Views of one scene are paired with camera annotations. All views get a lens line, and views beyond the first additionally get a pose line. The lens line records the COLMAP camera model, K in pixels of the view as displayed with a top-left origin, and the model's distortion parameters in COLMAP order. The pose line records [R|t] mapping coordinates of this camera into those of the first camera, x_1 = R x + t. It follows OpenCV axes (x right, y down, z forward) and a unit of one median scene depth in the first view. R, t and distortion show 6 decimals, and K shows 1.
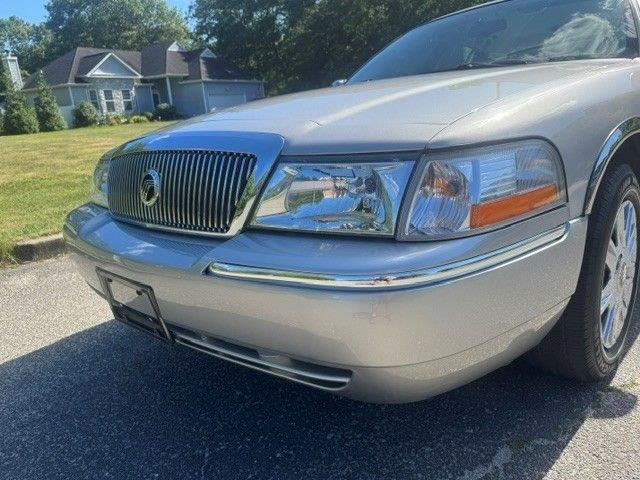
lens RADIAL K [[458.6, 0, 328.0], [0, 458.6, 232.7], [0, 0, 1]] dist [-0.000222, -0.005511]
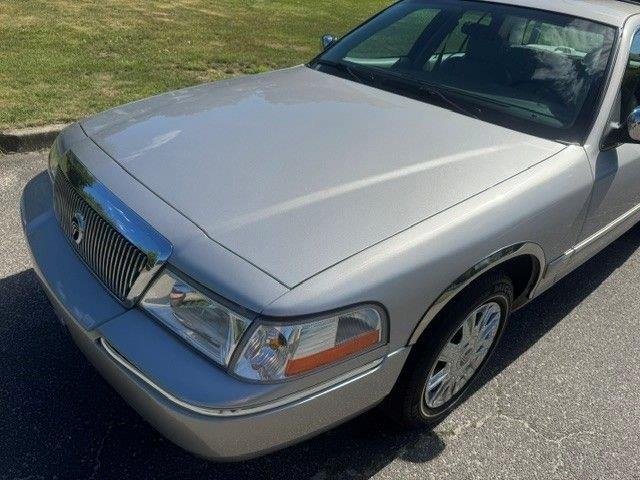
lens RADIAL K [[462.7, 0, 322.2], [0, 462.7, 240.1], [0, 0, 1]] dist [0.001115, -0.005845]
pose [[0.979840, 0.199778, 0.001527, 0.223056], [-0.191762, 0.938324, 0.287709, -0.508498], [0.056045, -0.282201, 0.957717, -0.106164]]
